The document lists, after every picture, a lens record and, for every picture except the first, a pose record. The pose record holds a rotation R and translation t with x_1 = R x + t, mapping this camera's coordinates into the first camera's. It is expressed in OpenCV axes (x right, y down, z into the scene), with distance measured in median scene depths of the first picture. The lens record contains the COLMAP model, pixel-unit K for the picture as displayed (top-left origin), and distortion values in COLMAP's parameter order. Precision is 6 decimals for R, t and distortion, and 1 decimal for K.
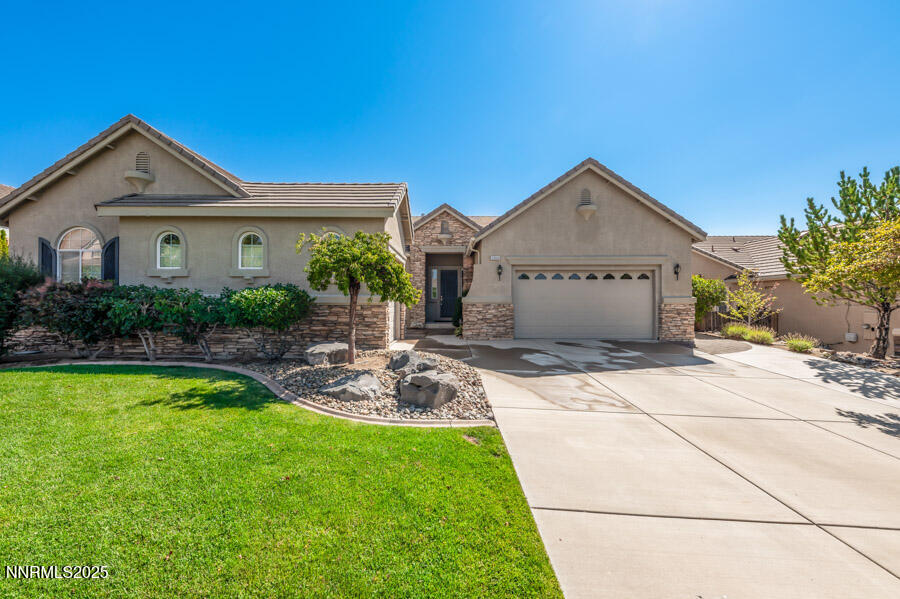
lens RADIAL K [[308.7, 0, 450.0], [0, 308.7, 296.6], [0, 0, 1]] dist [0.001053, 0.000037]
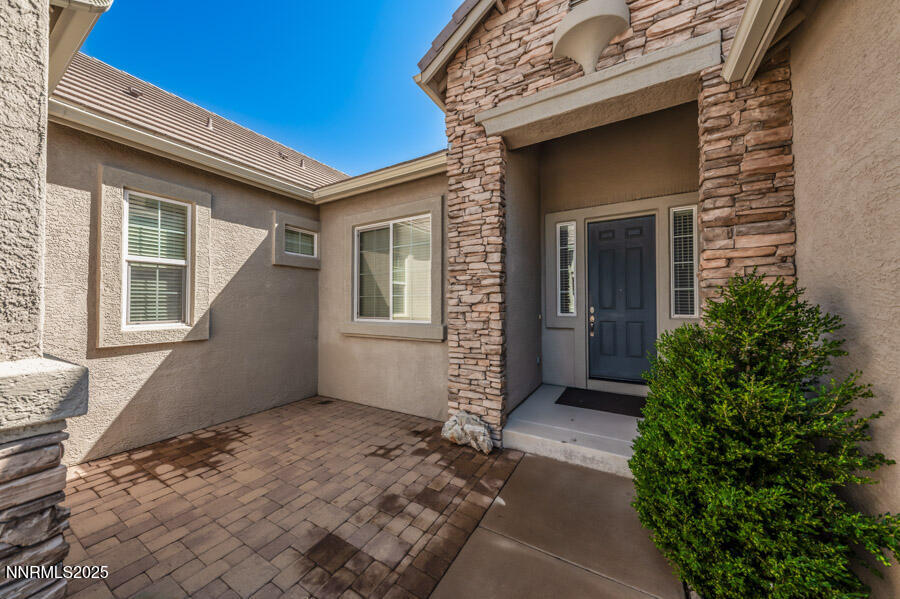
lens RADIAL K [[308.7, 0, 446.3], [0, 308.7, 300.0], [0, 0, 1]] dist [0.001053, 0.000037]
pose [[0.856229, 0.000536, -0.516597, 0.008311], [-0.007053, 0.999918, -0.010653, -0.009836], [0.516549, 0.012765, 0.856163, 0.770328]]
